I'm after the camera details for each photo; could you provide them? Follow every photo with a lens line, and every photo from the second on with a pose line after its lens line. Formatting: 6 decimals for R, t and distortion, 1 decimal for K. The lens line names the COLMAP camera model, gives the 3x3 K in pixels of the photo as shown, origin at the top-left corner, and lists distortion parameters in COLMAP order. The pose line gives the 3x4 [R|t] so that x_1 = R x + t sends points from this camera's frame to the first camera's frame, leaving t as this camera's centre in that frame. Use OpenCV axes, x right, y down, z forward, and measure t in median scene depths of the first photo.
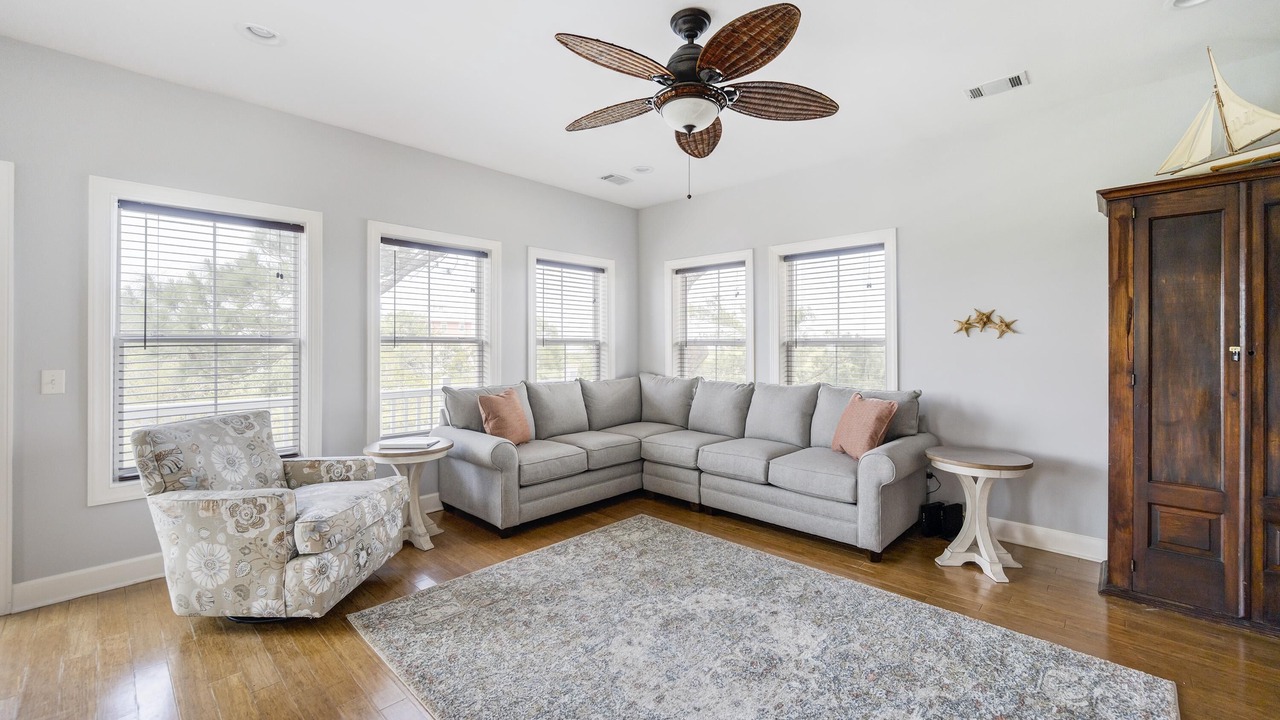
lens RADIAL K [[514.3, 0, 645.5], [0, 514.3, 336.5], [0, 0, 1]] dist [-0.001019, -0.000133]
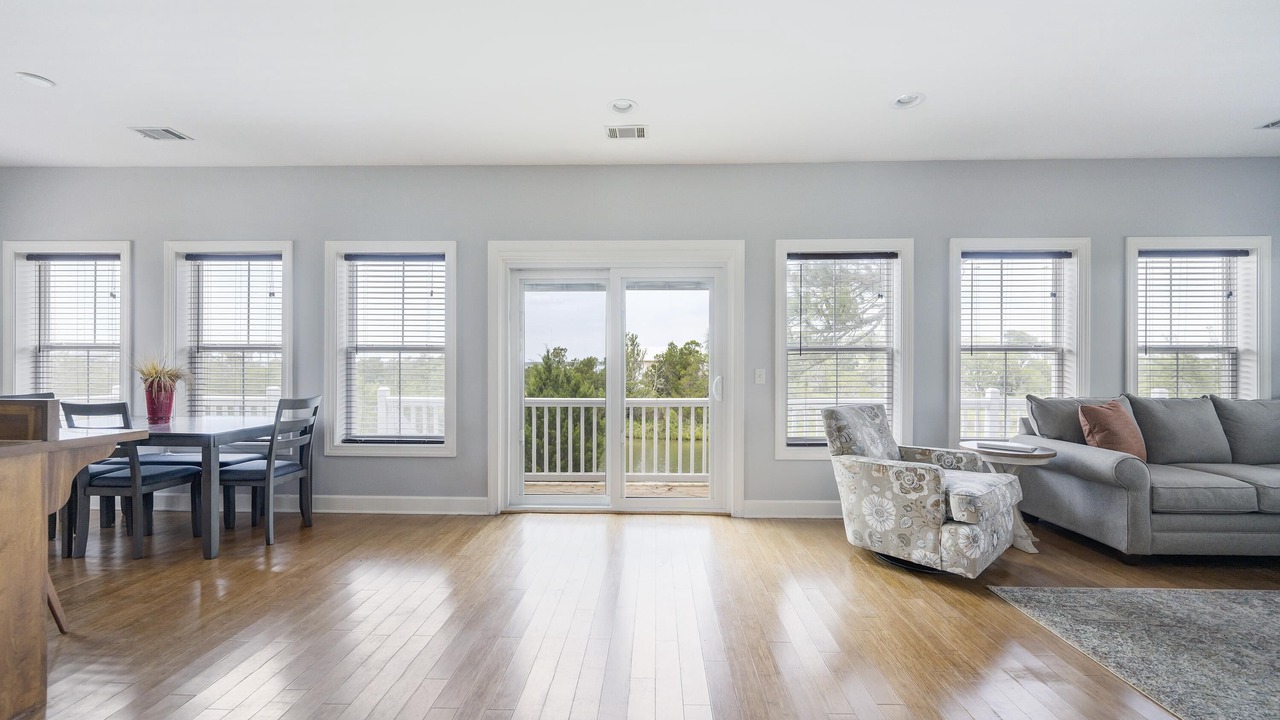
lens RADIAL K [[506.6, 0, 640.0], [0, 506.6, 360.0], [0, 0, 1]] dist [-0.001065, 0.000298]
pose [[0.662855, -0.005912, -0.748724, -0.241284], [0.011326, 0.999934, 0.002131, 0.031814], [0.748662, -0.009893, 0.662878, -0.298682]]
